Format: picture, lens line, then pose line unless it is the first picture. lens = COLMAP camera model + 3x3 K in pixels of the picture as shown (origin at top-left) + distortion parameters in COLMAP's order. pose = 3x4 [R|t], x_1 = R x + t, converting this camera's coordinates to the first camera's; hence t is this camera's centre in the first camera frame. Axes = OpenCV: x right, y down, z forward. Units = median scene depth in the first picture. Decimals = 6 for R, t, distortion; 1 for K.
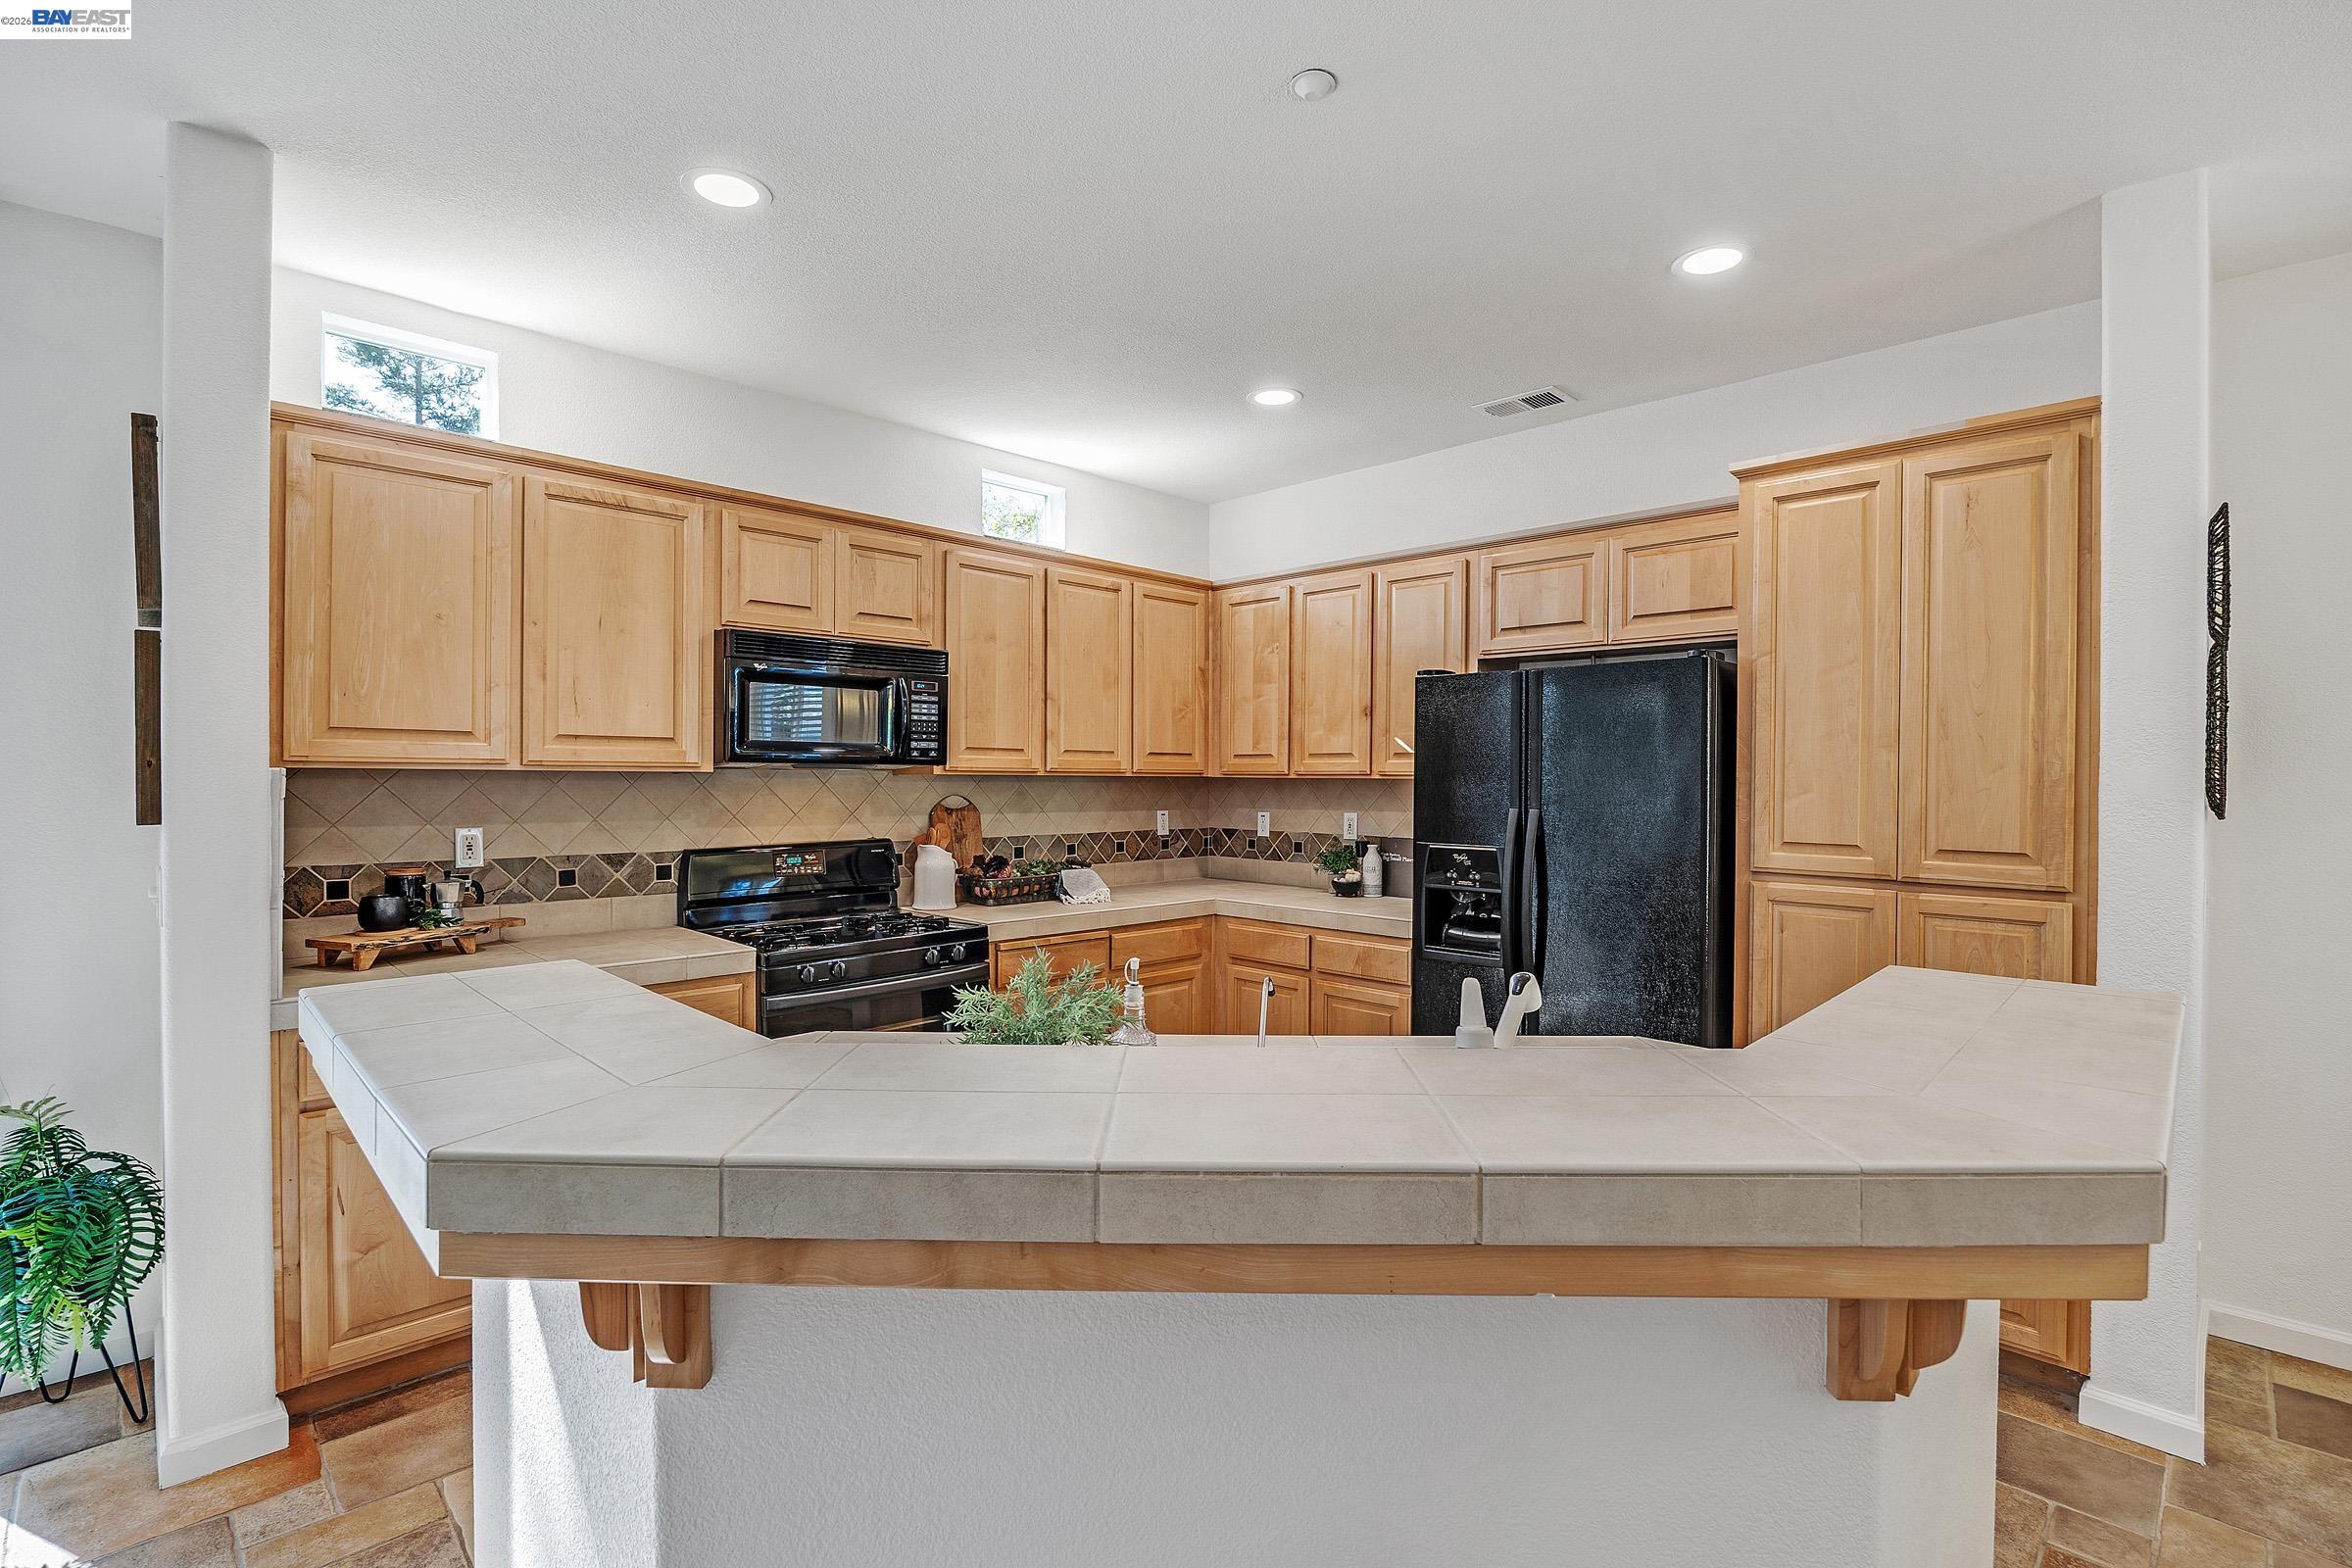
lens RADIAL K [[1089.1, 0, 1175.8], [0, 1089.1, 776.9], [0, 0, 1]] dist [-0.013377, 0.000255]
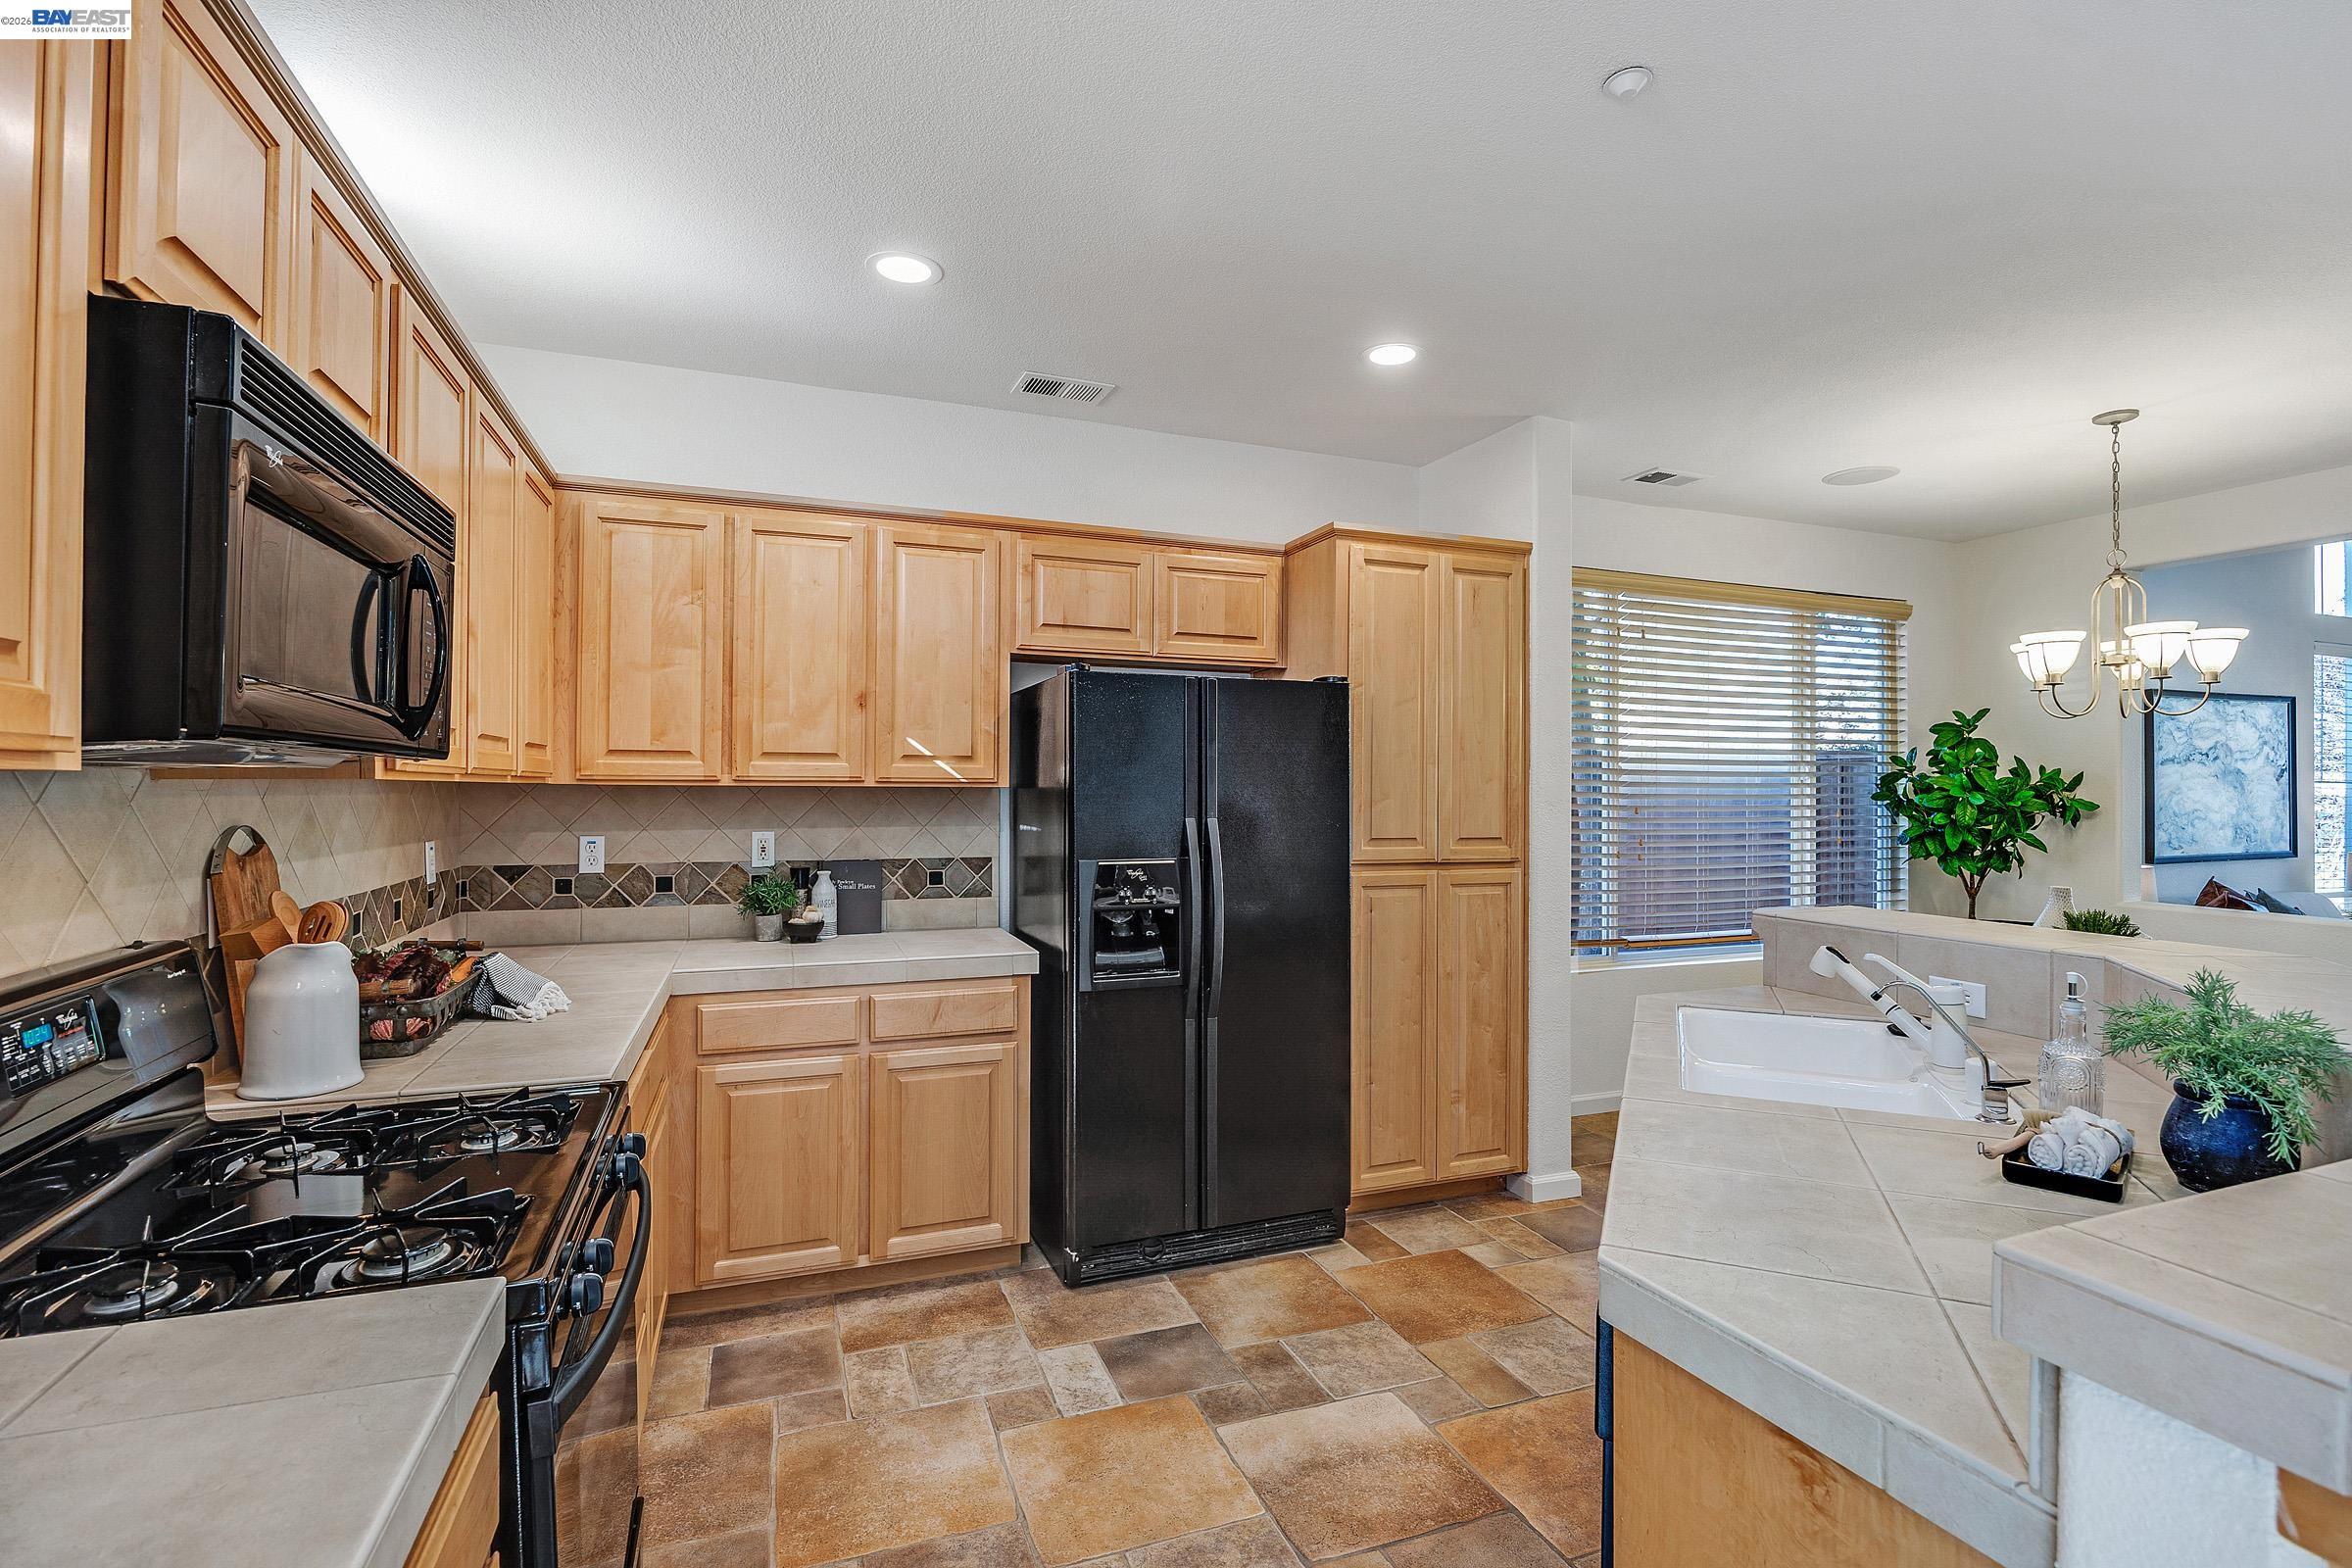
lens RADIAL K [[1089.1, 0, 1175.1], [0, 1089.1, 781.6], [0, 0, 1]] dist [-0.013377, 0.000255]
pose [[0.401005, 0.001930, 0.916074, -0.521300], [-0.003158, 0.999995, -0.000725, -0.002688], [-0.916071, -0.002603, 0.401009, 0.548416]]
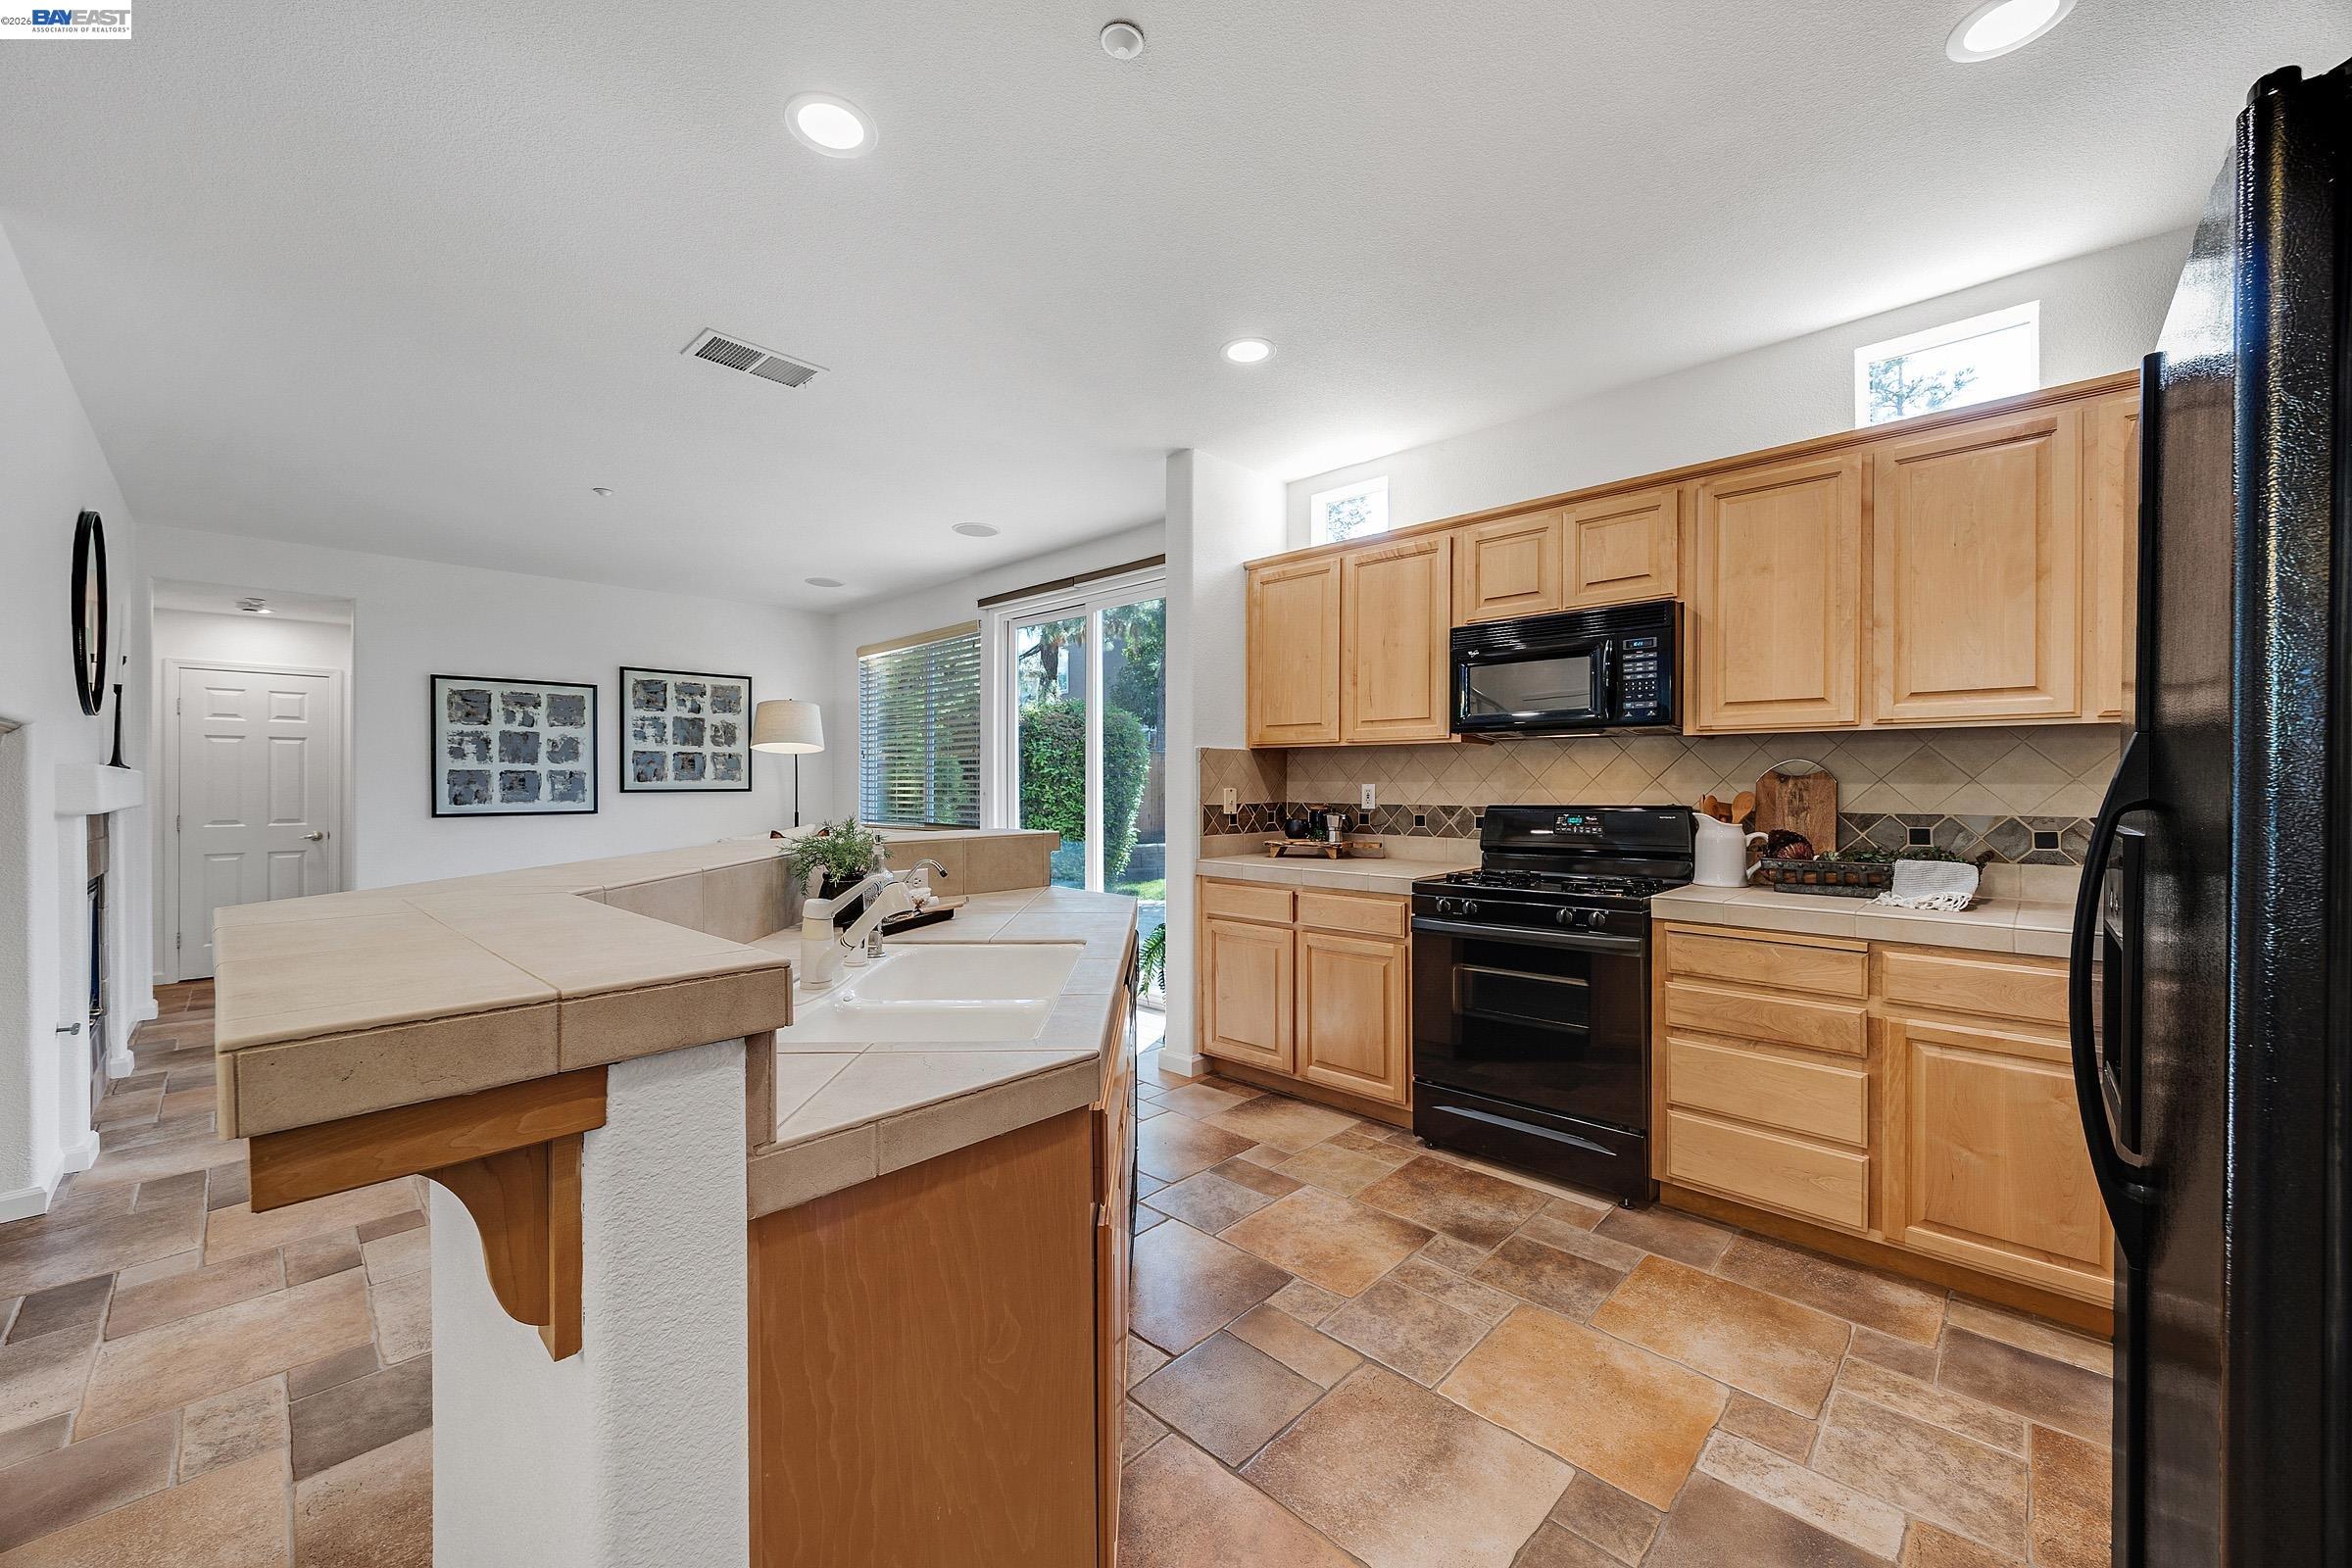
lens RADIAL K [[902.9, 0, 1176.6], [0, 902.9, 784.2], [0, 0, 1]] dist [0.000225, -0.000668]
pose [[0.024242, -0.001293, -0.999705, 0.553848], [0.002872, 0.999995, -0.001223, 0.040103], [0.999702, -0.002841, 0.024245, 0.575371]]
